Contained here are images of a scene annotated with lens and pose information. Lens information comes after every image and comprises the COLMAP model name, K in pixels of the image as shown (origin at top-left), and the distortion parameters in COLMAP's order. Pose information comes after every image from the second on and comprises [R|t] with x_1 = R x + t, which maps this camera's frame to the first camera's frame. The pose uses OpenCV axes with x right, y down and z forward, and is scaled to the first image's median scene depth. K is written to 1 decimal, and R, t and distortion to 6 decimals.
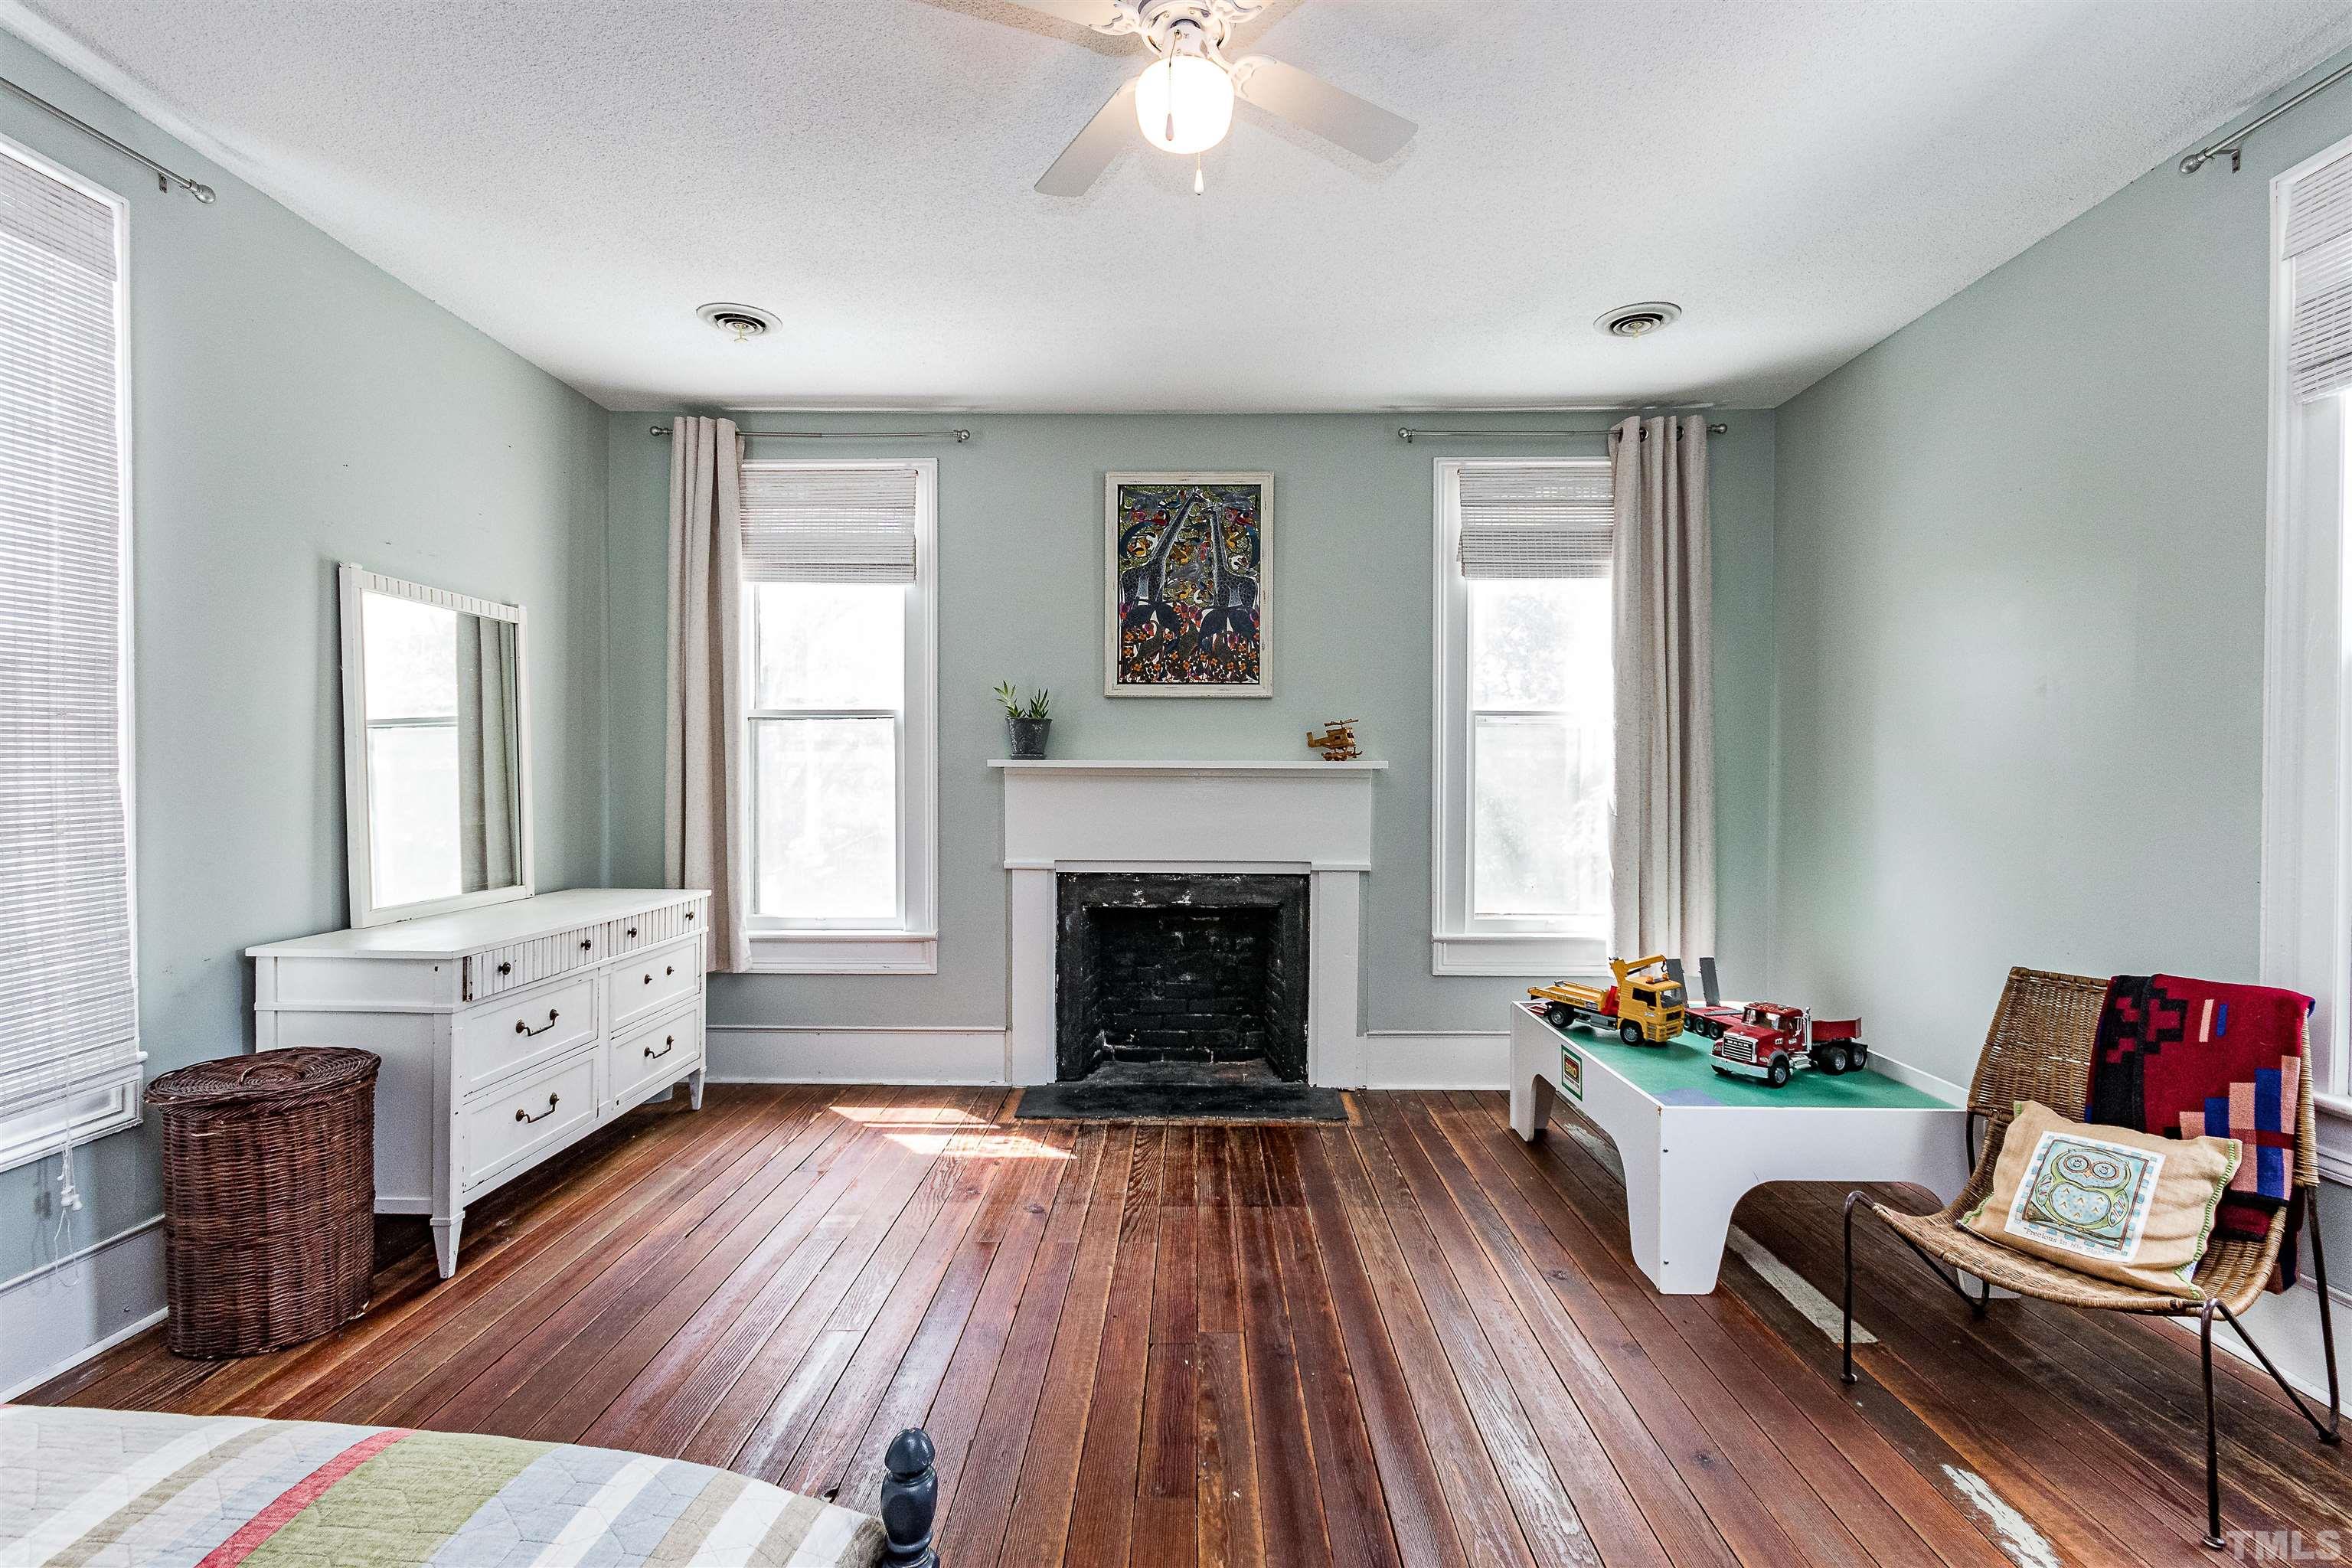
lens RADIAL K [[1083.0, 0, 1168.9], [0, 1083.0, 791.2], [0, 0, 1]] dist [0.000667, -0.001020]
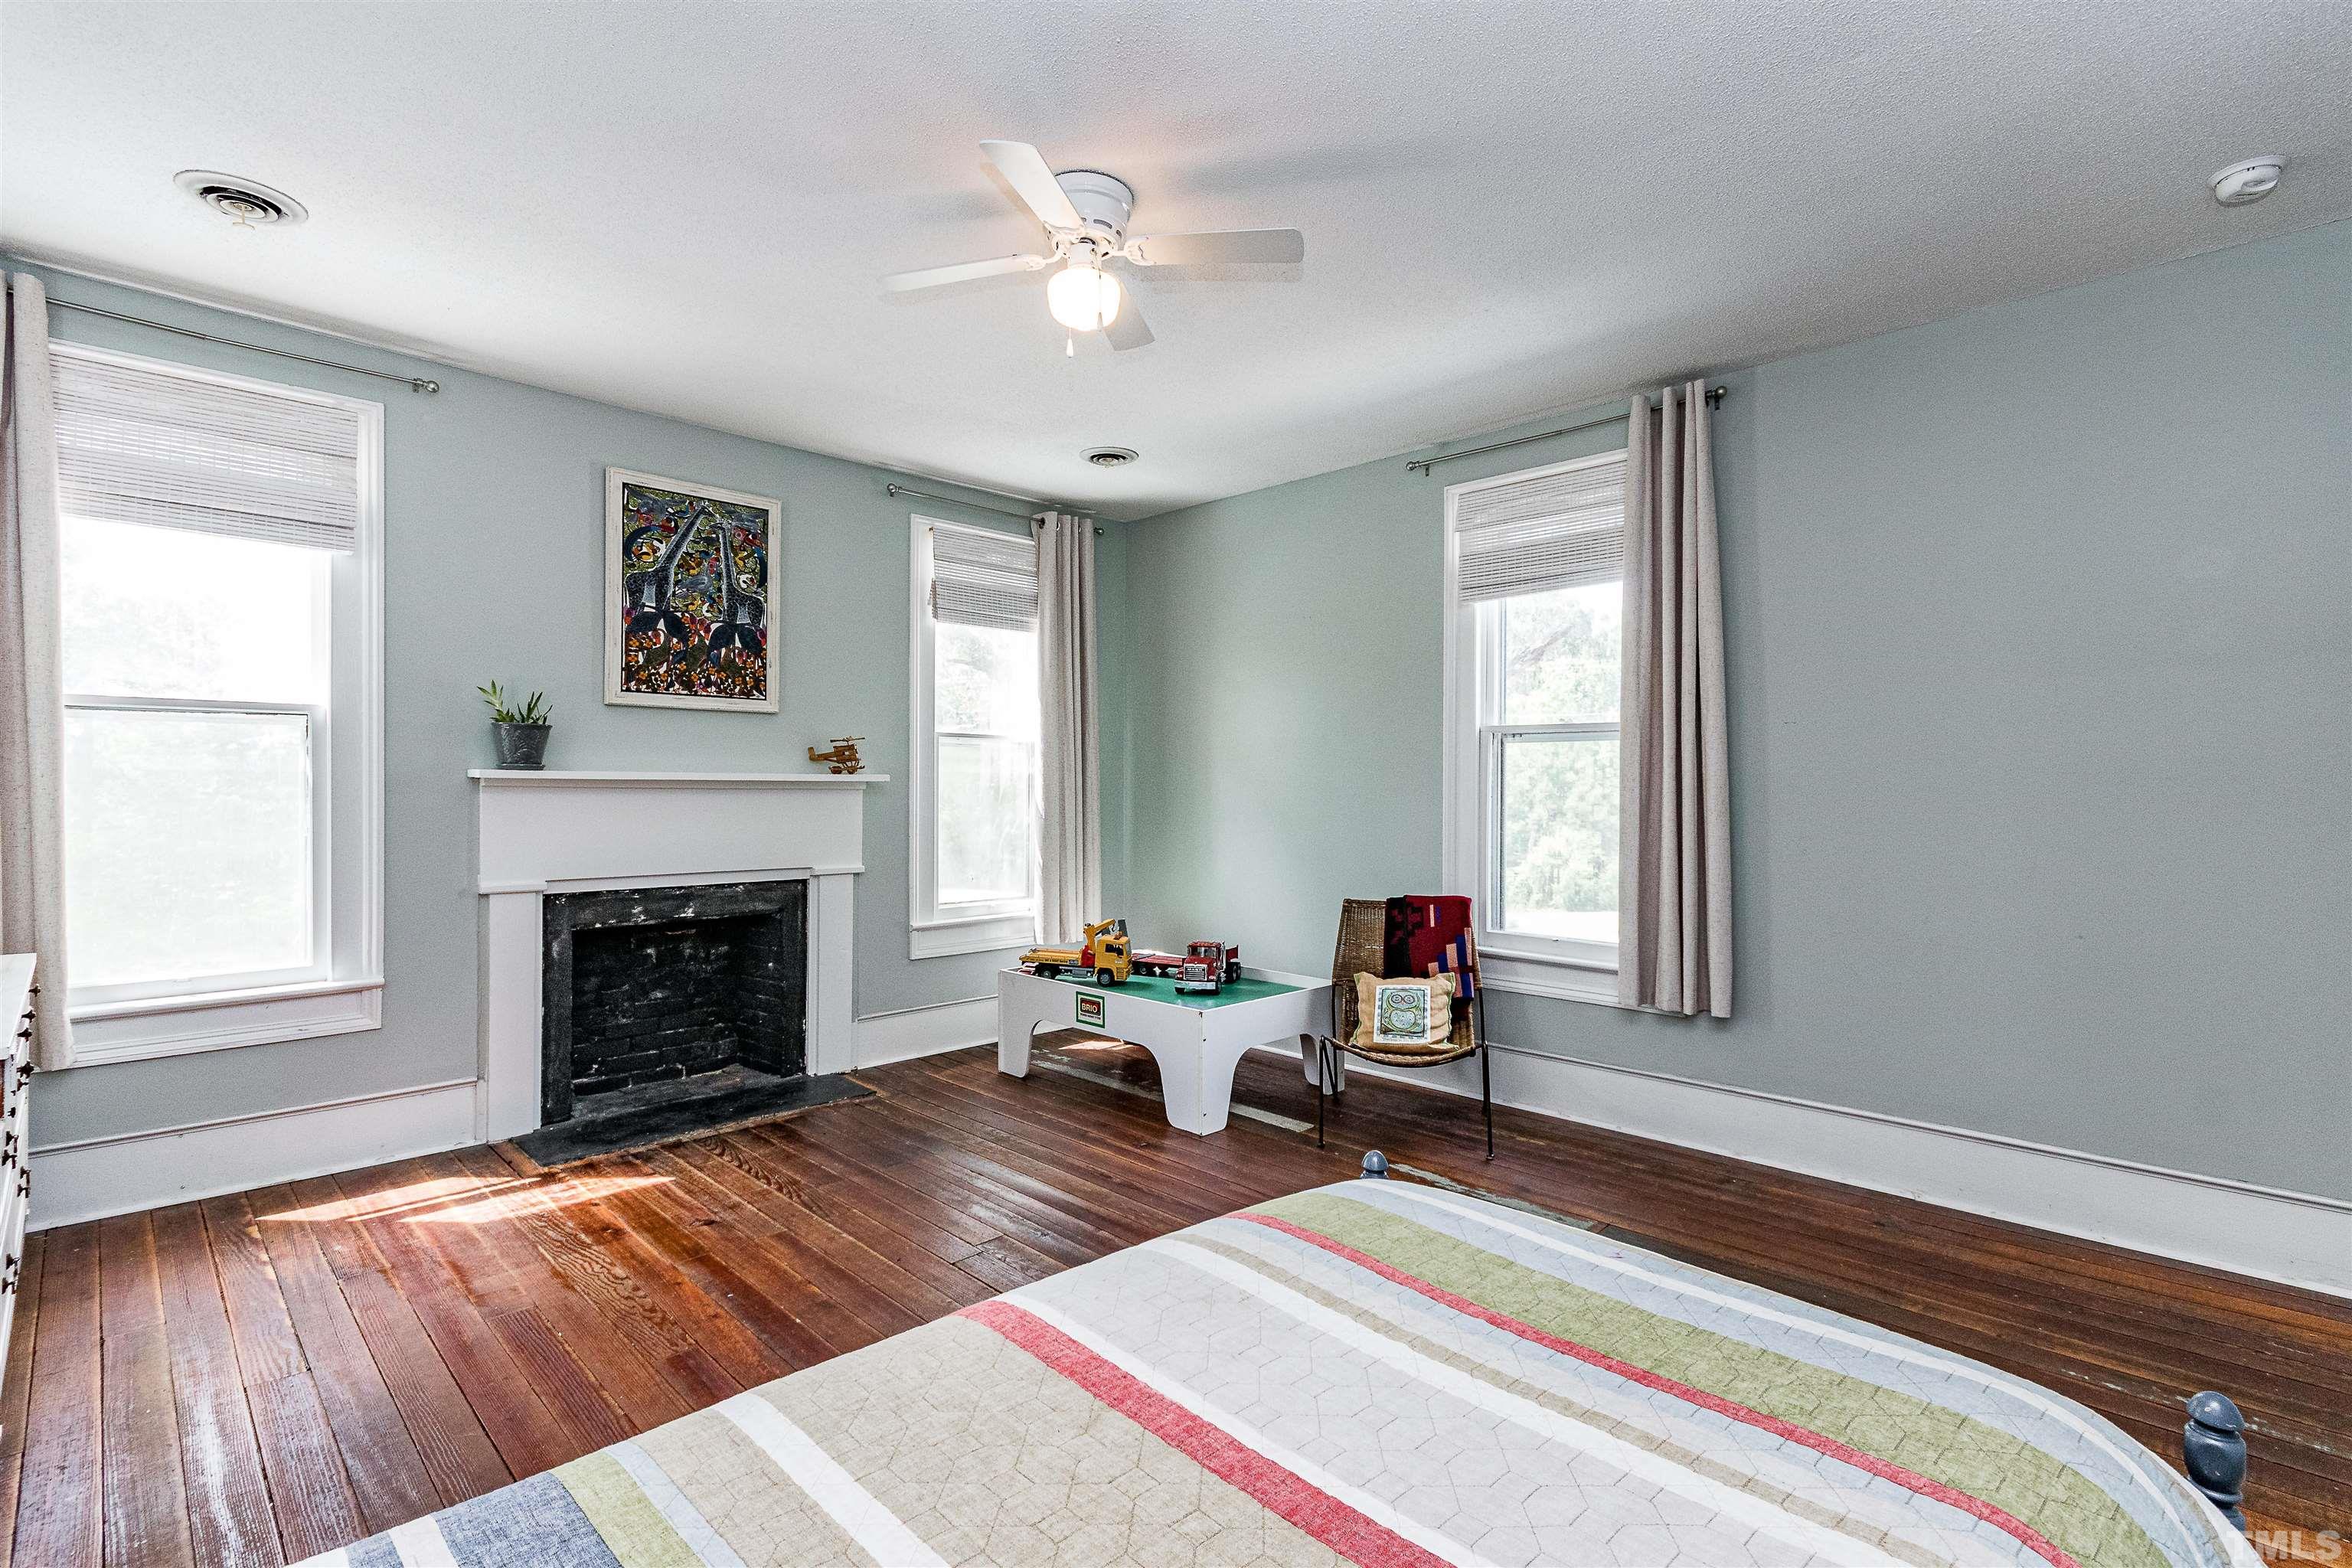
lens RADIAL K [[1083.0, 0, 1180.1], [0, 1083.0, 790.1], [0, 0, 1]] dist [0.000667, -0.001020]
pose [[0.694976, -0.003172, 0.719026, -0.394987], [0.008022, 0.999962, -0.003342, -0.005130], [-0.718988, 0.008091, 0.694975, -0.012372]]
